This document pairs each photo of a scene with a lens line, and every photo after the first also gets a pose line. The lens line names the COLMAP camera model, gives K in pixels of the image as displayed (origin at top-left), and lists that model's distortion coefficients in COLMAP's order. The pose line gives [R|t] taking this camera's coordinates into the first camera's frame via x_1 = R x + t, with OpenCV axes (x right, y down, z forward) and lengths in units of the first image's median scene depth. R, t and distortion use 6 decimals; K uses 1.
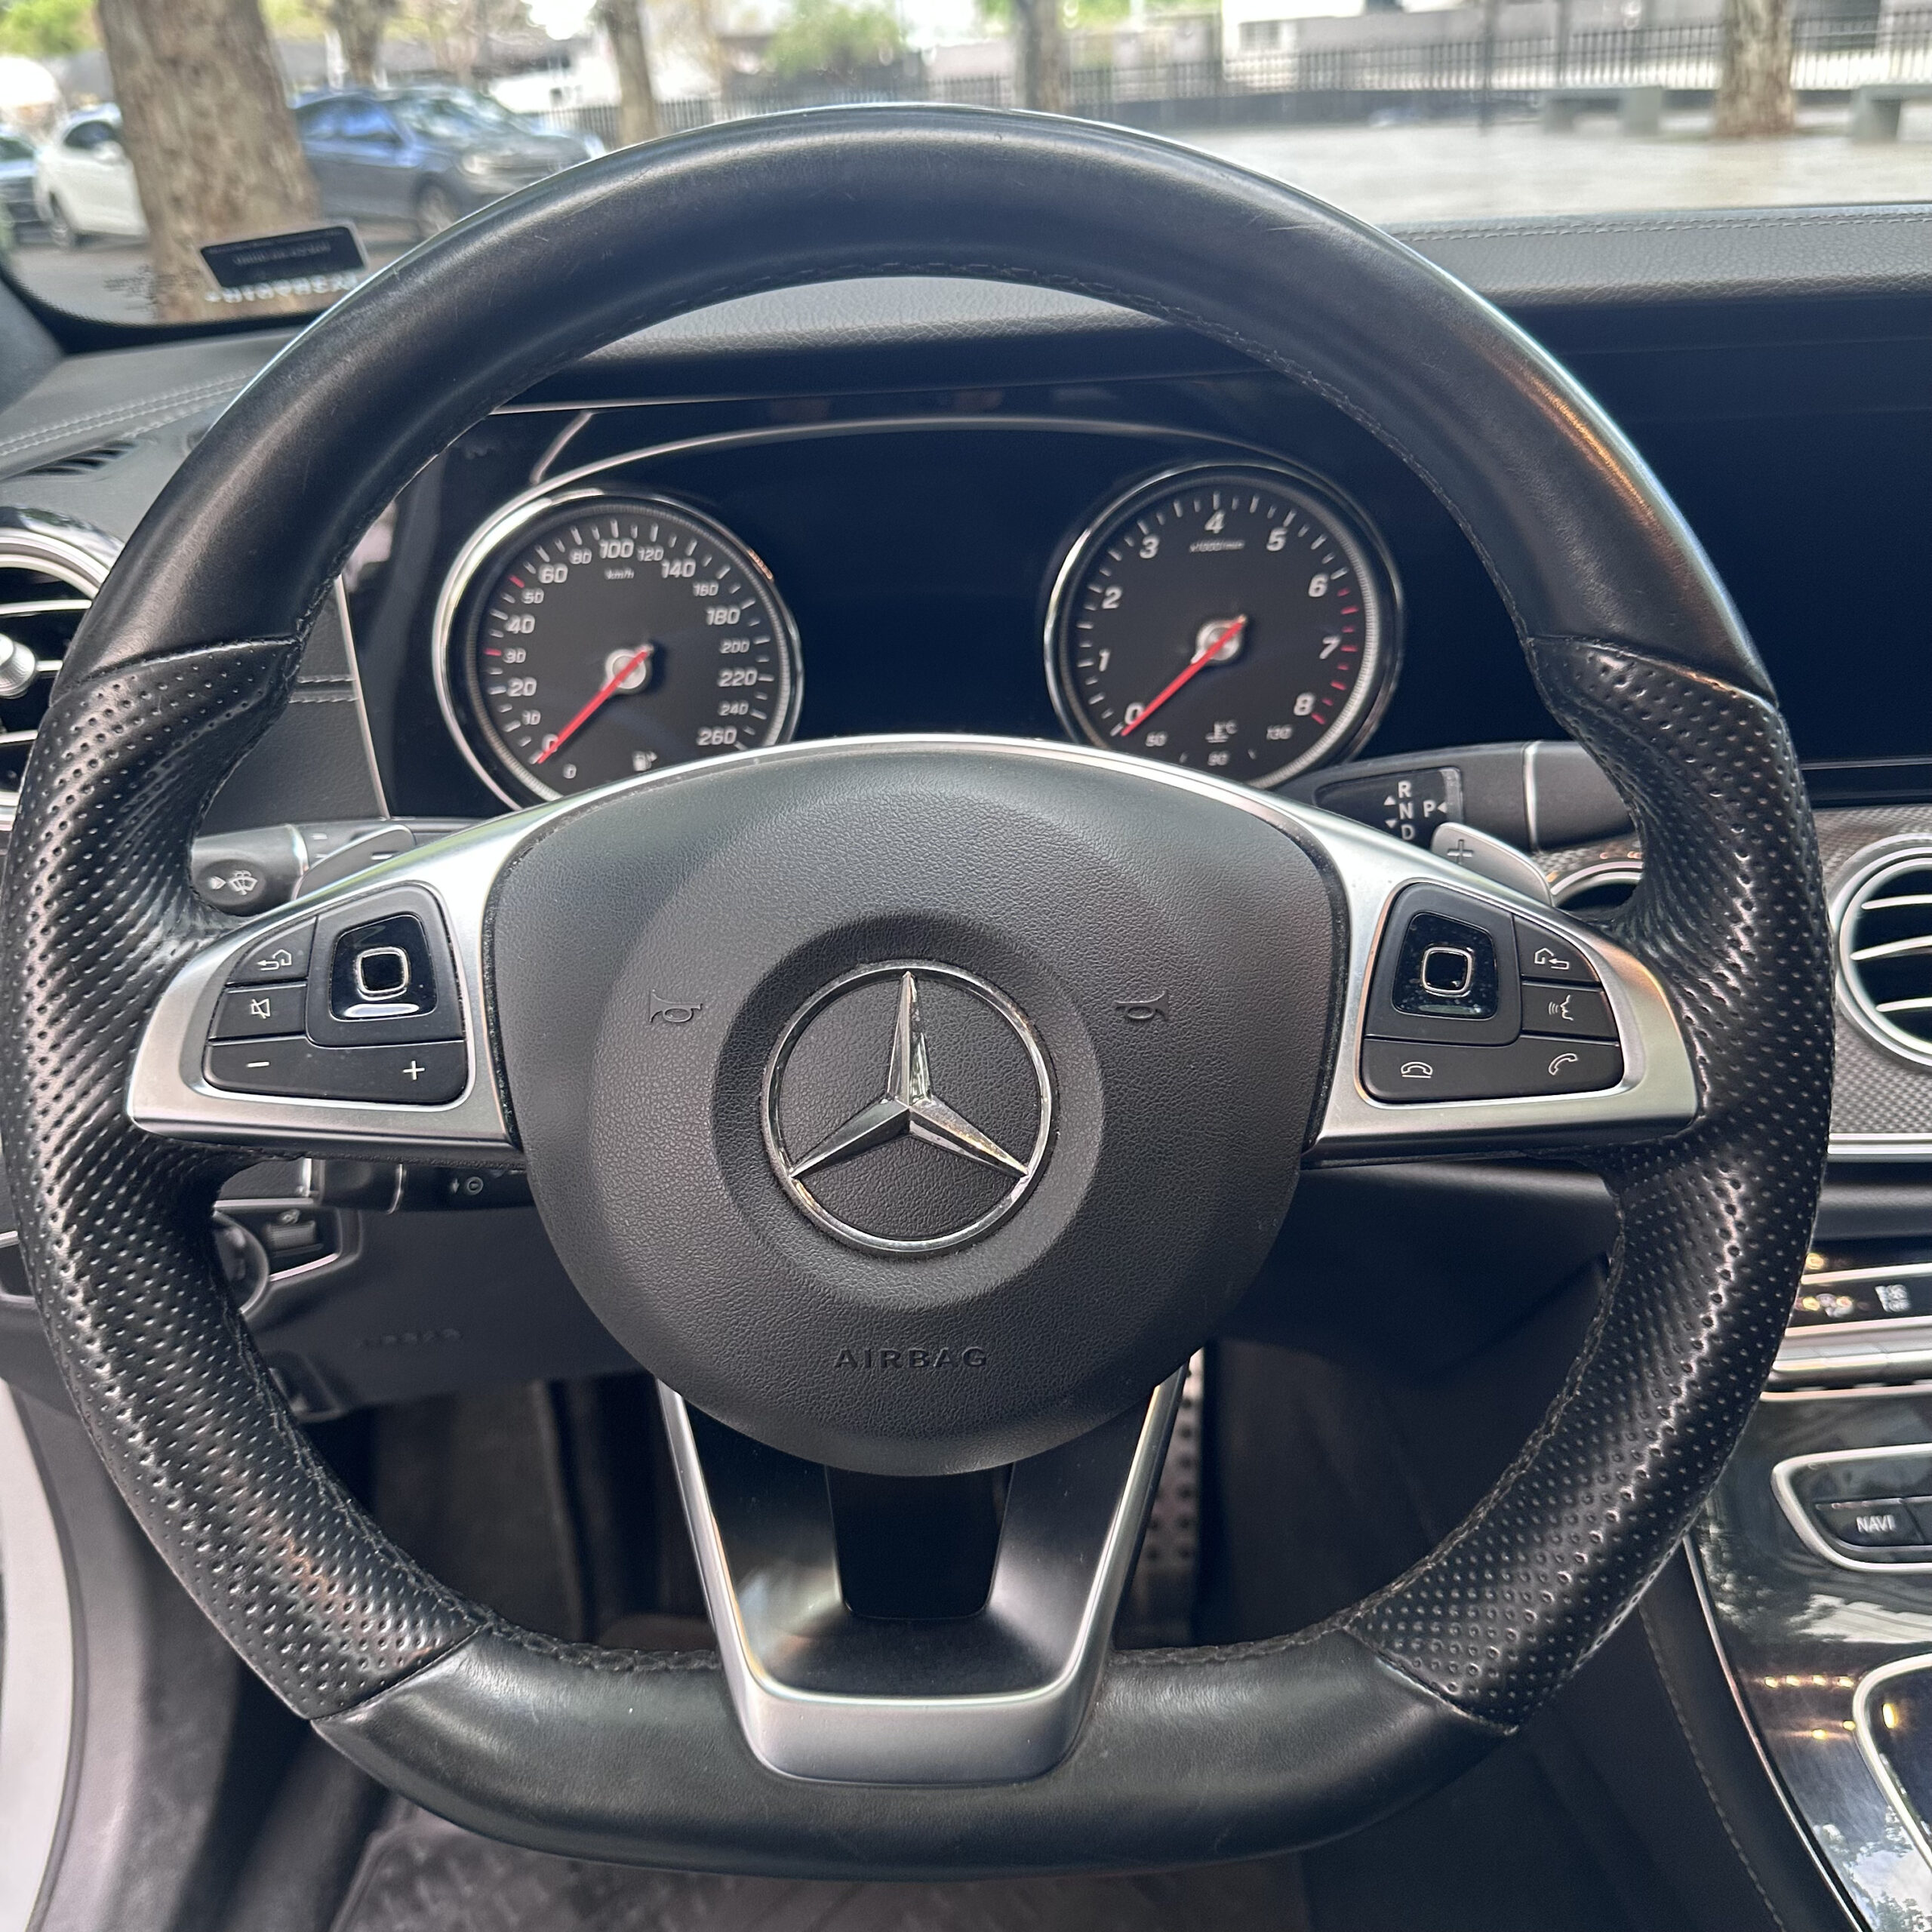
lens RADIAL K [[1816.9, 0, 981.4], [0, 1816.9, 933.4], [0, 0, 1]] dist [0.221567, -0.551749]
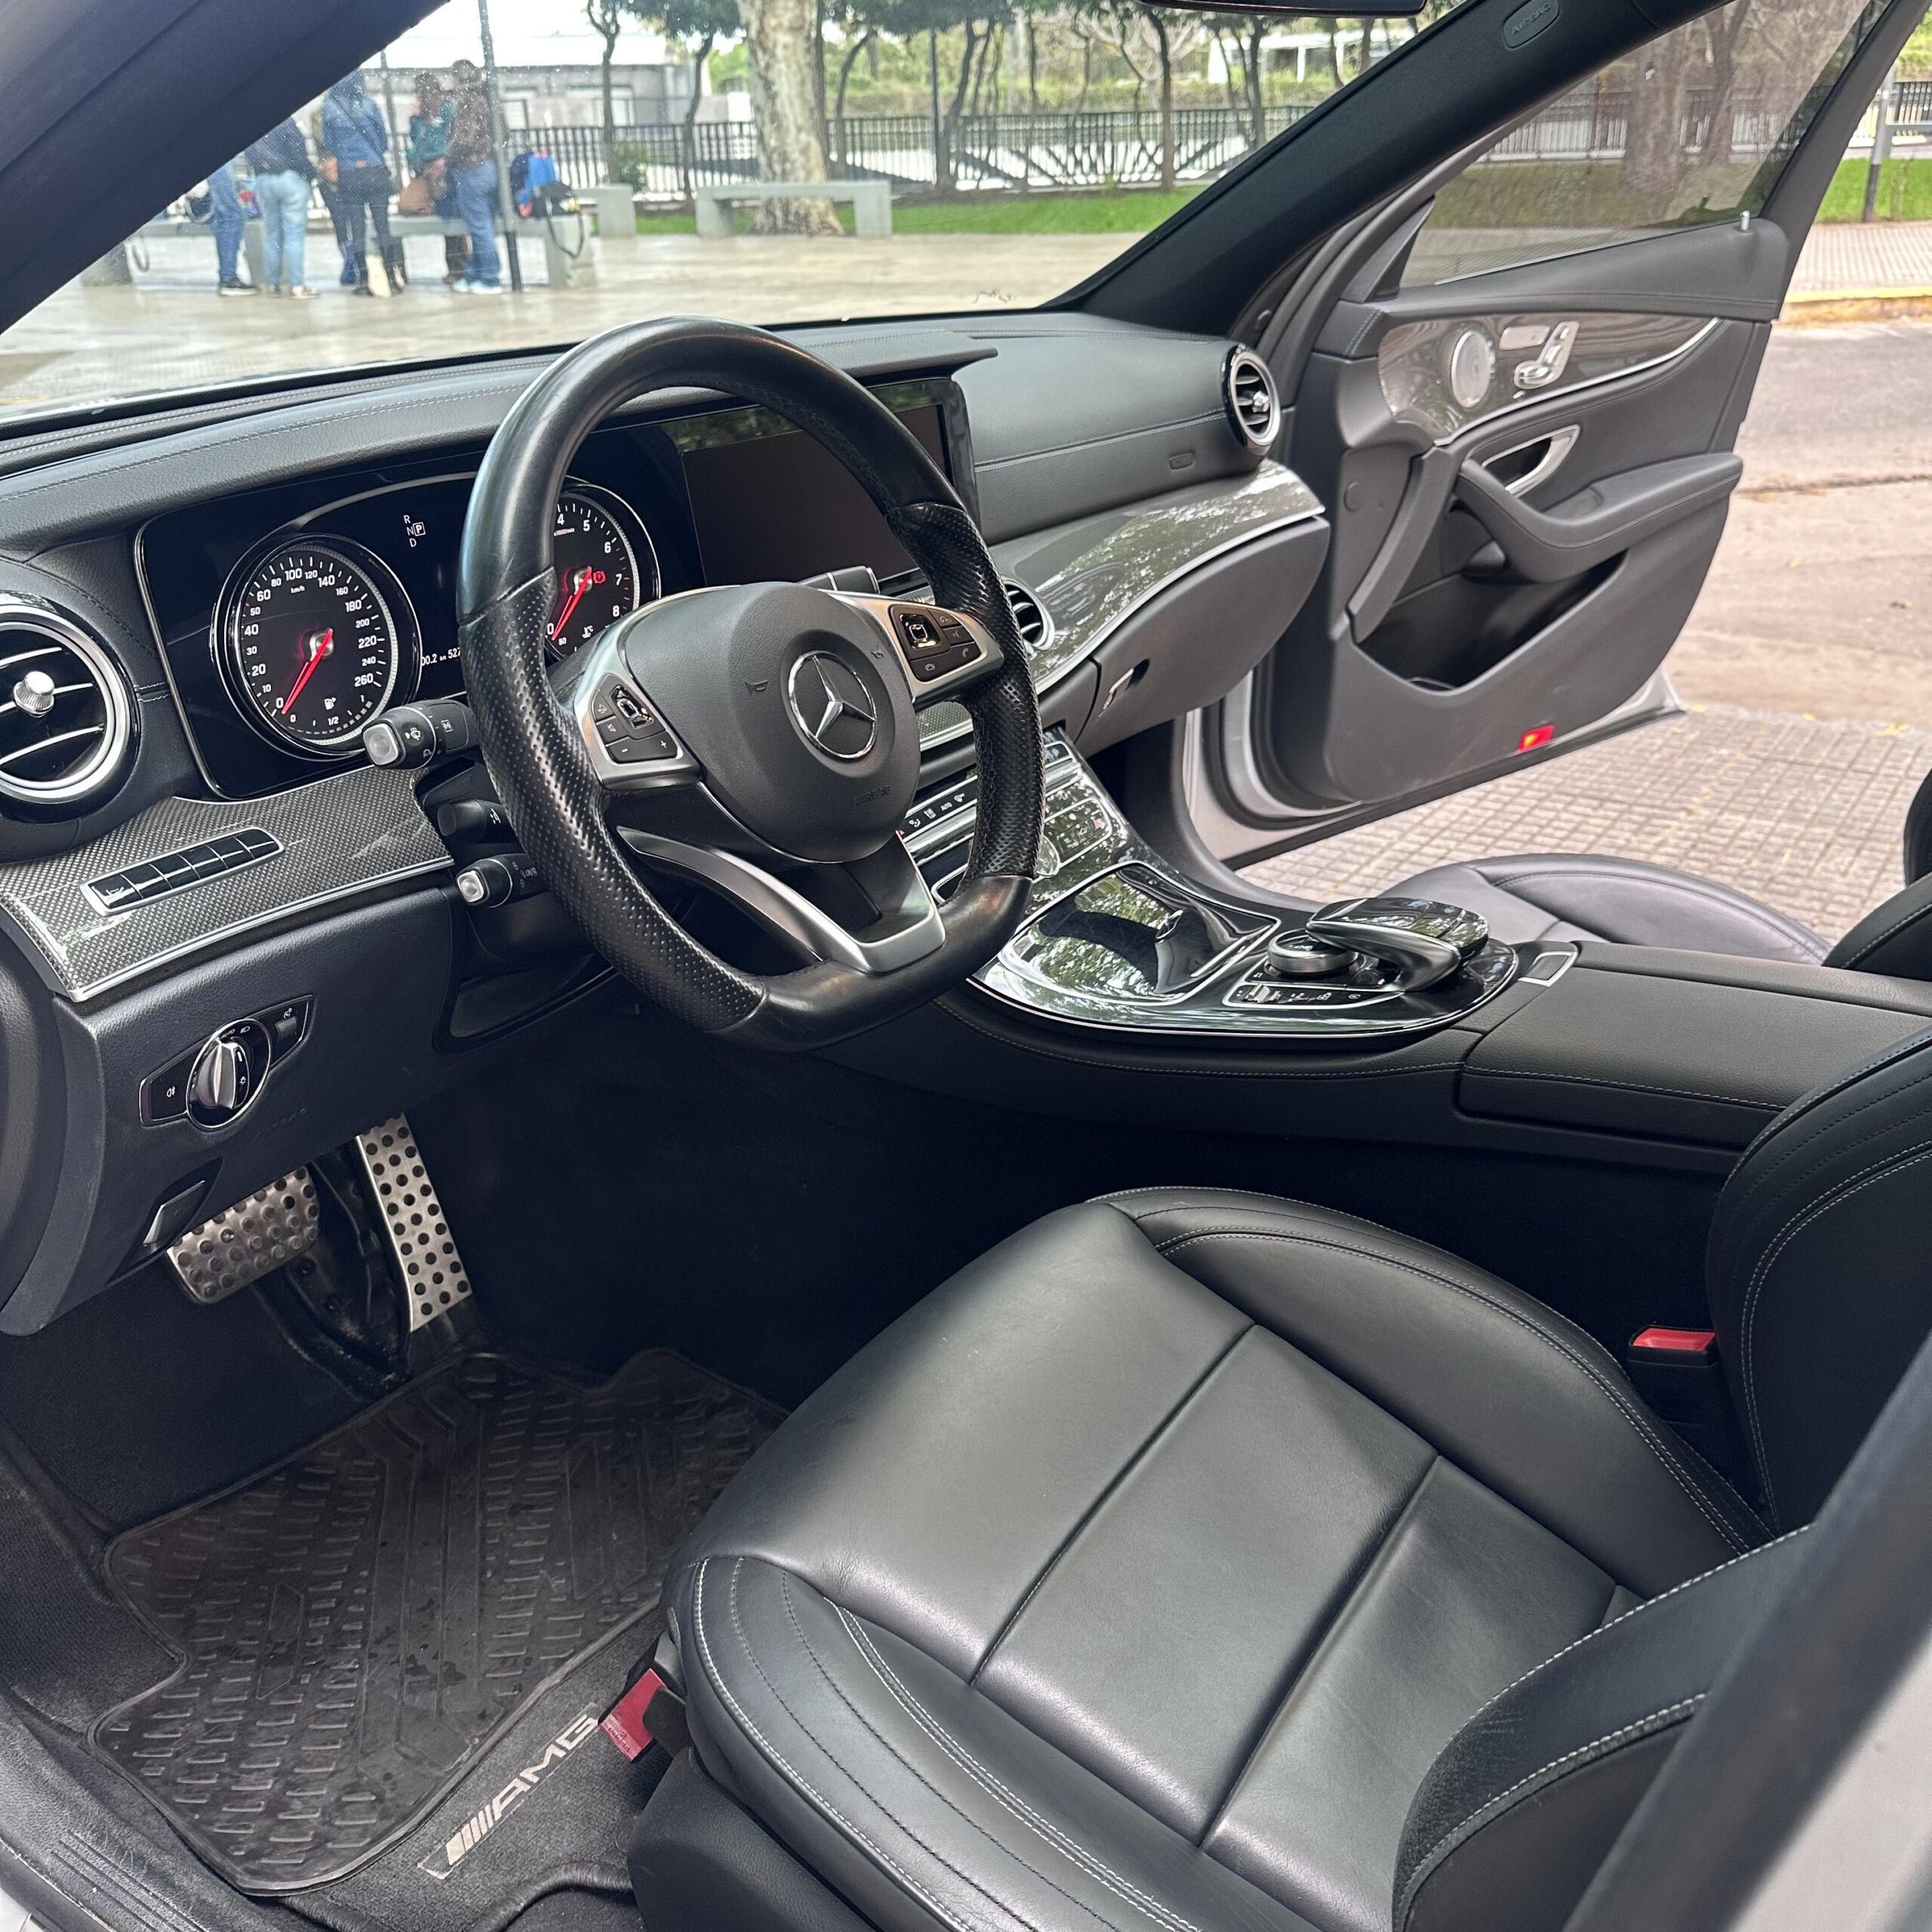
lens RADIAL K [[1801.2, 0, 966.0], [0, 1801.2, 966.0], [0, 0, 1]] dist [0.113946, -0.318954]
pose [[0.586078, -0.295154, 0.754584, -1.156853], [0.324452, 0.938857, 0.115233, 0.122736], [-0.742458, 0.177291, 0.646006, -0.414960]]
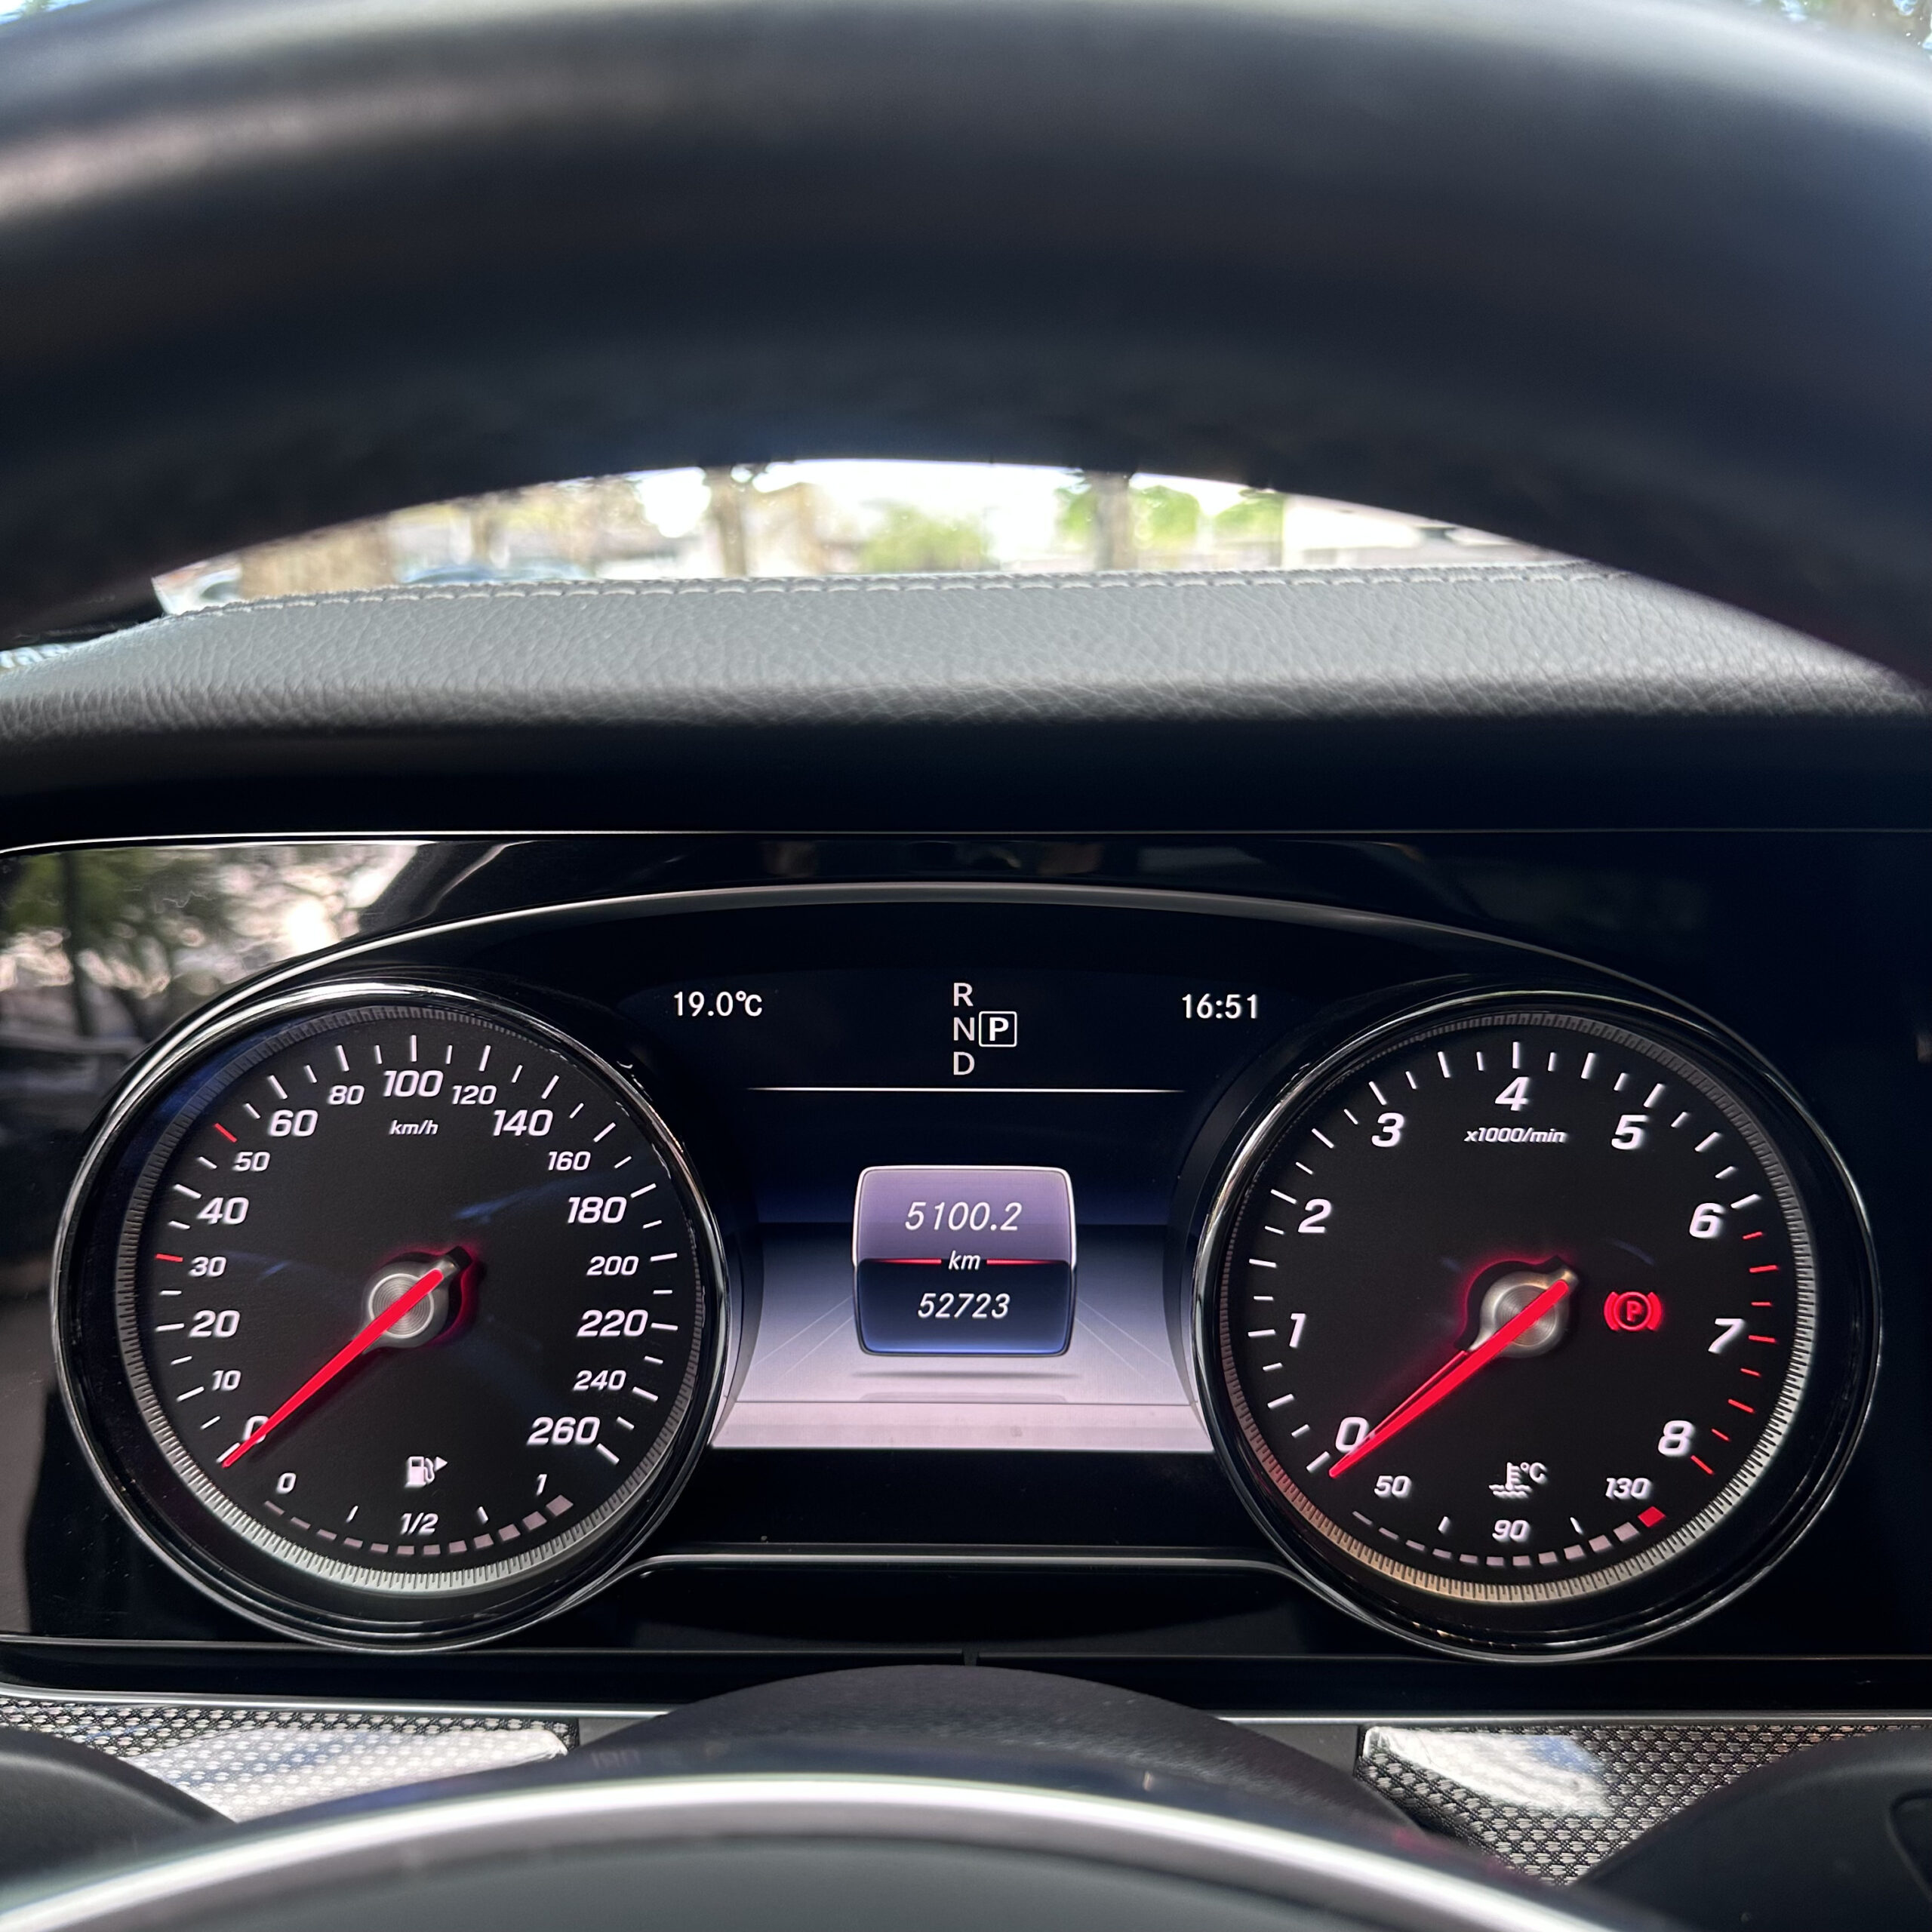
lens RADIAL K [[1895.8, 0, 960.1], [0, 1895.8, 996.9], [0, 0, 1]] dist [0.243021, -0.749070]
pose [[0.997734, 0.053282, -0.041089, -0.013441], [-0.060824, 0.975333, -0.212194, -0.121494], [0.028769, 0.214212, 0.976363, 0.438158]]
